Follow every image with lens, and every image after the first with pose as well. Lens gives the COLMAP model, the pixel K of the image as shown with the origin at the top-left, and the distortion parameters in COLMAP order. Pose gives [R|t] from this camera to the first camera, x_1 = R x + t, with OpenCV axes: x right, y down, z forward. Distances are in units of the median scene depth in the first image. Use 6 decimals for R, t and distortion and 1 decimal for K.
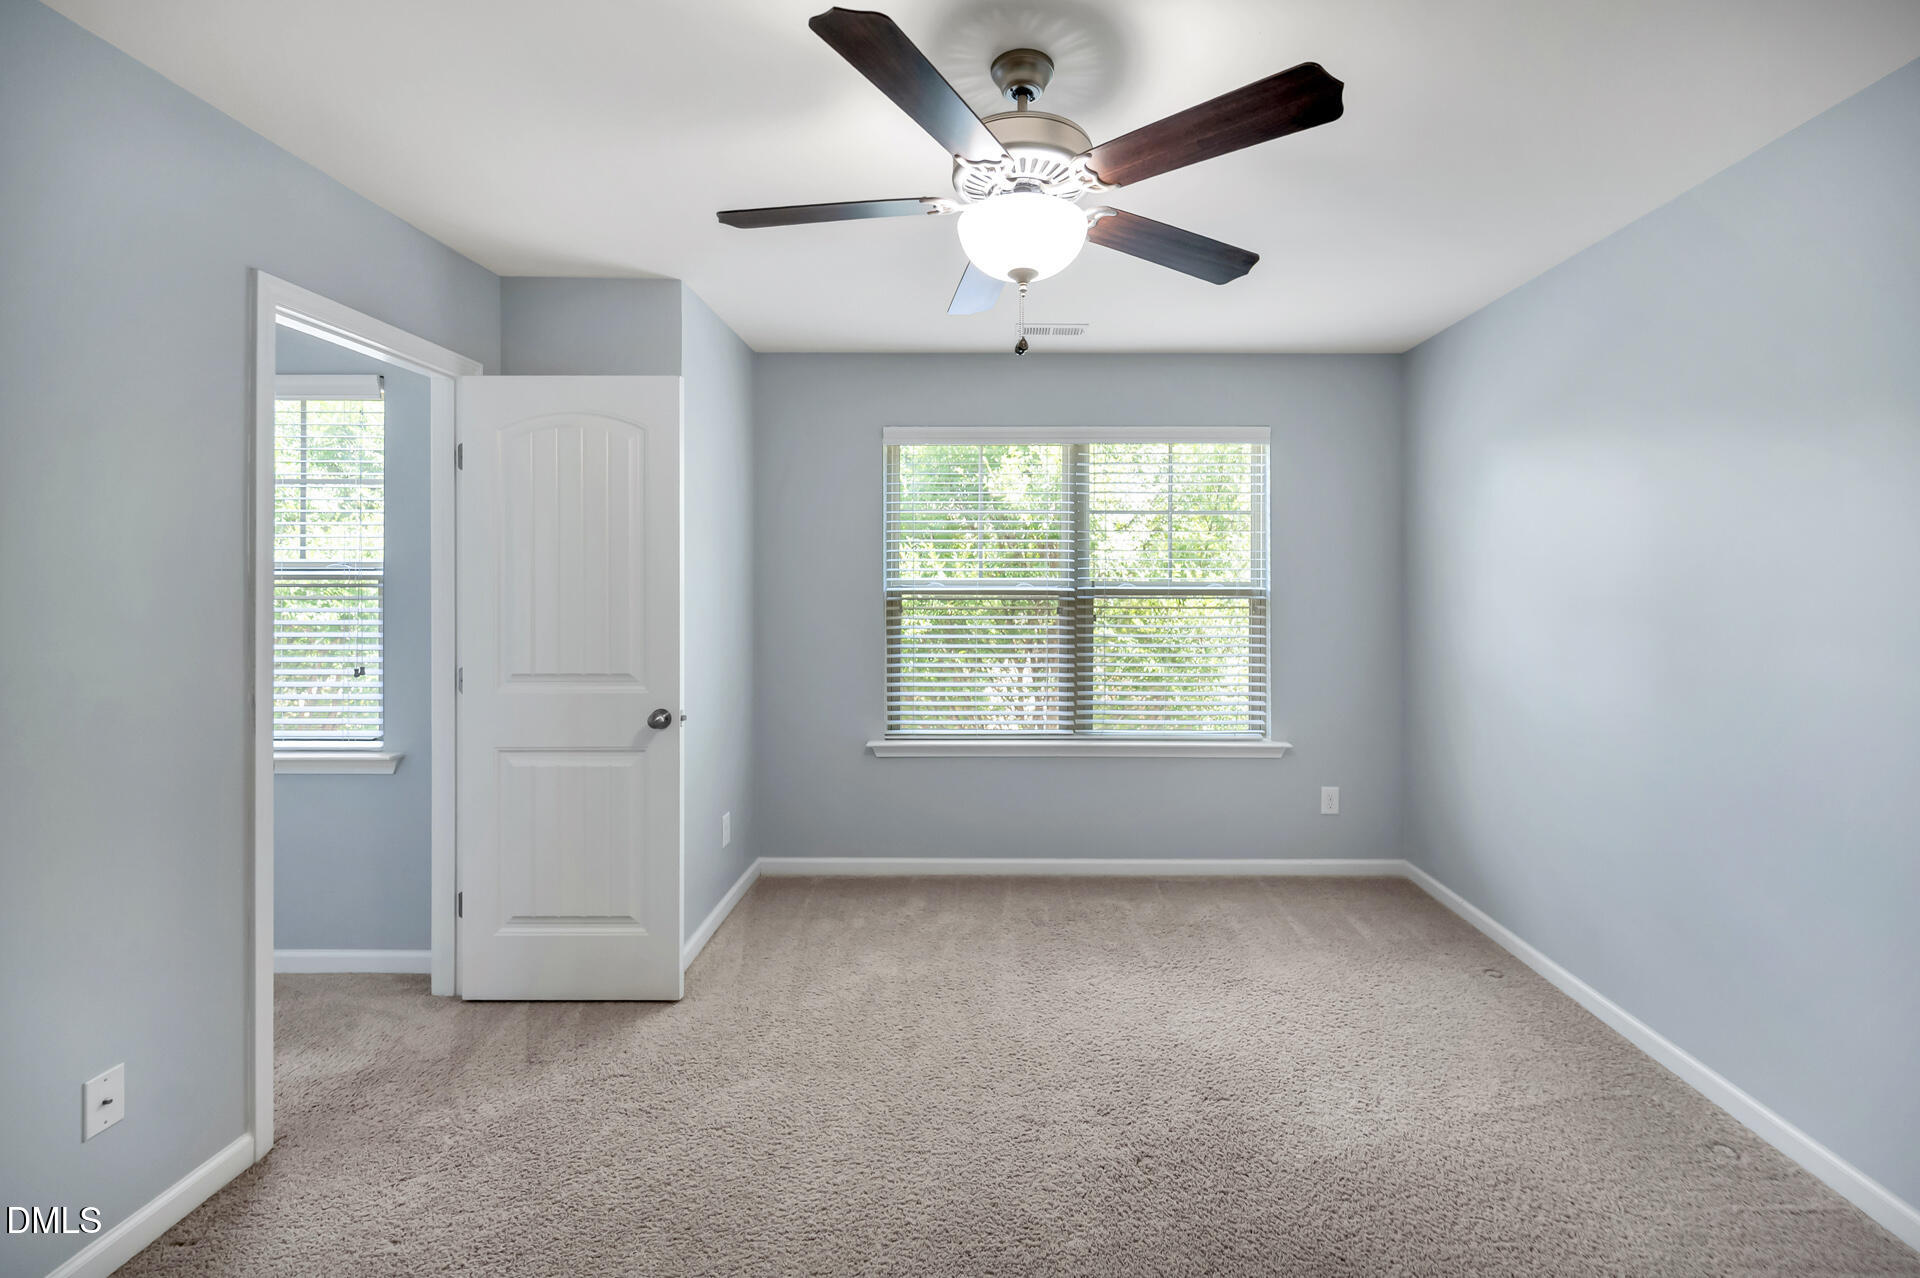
lens RADIAL K [[777.8, 0, 966.8], [0, 777.8, 600.9], [0, 0, 1]] dist [0.000033, -0.000014]
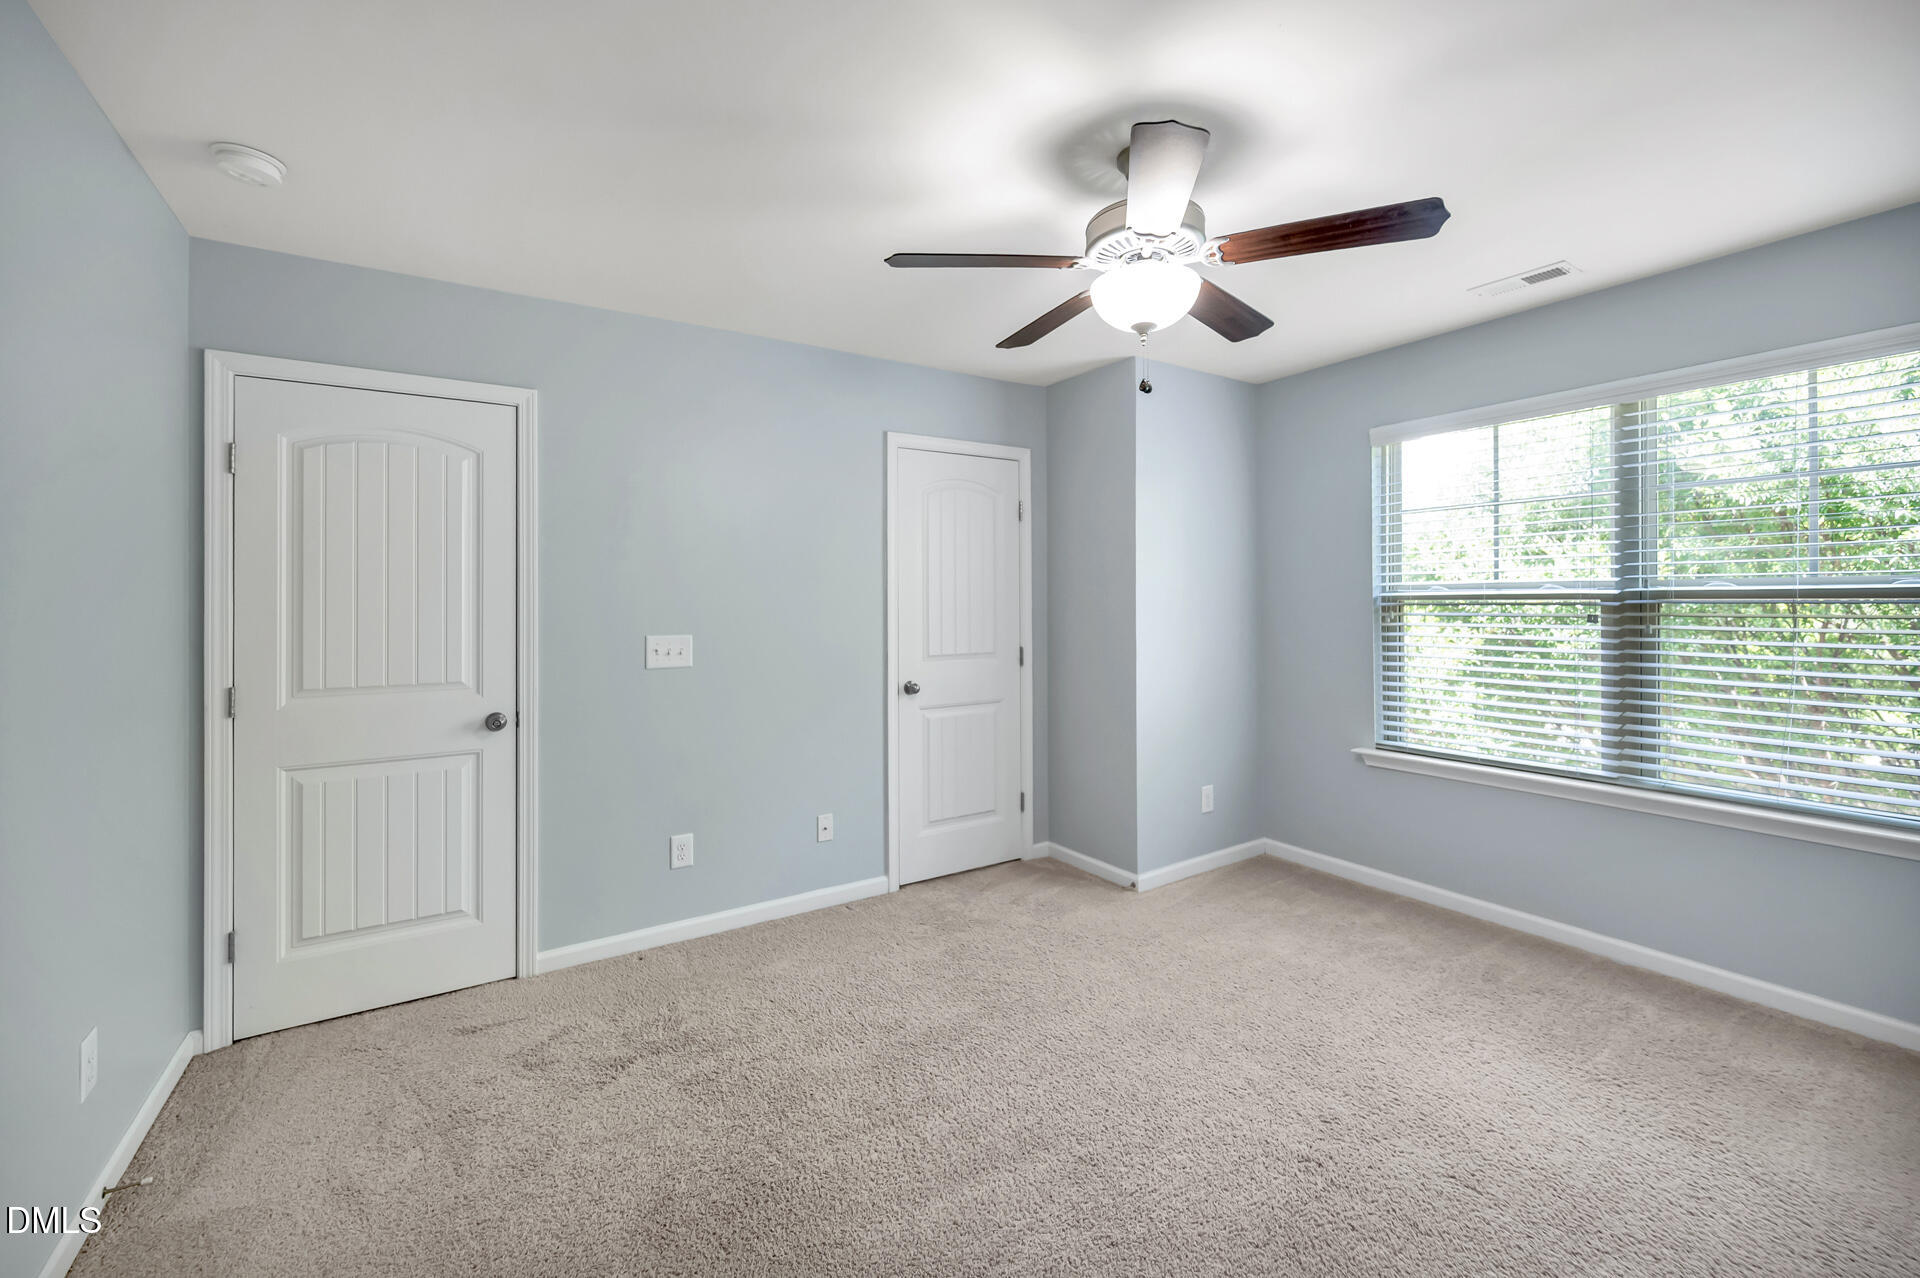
lens RADIAL K [[777.8, 0, 966.8], [0, 777.8, 600.9], [0, 0, 1]] dist [0.000033, -0.000014]
pose [[0.554284, -0.006064, -0.832306, 0.422622], [0.007206, 0.999971, -0.002487, -0.008497], [0.832297, -0.004619, 0.554311, 0.031771]]
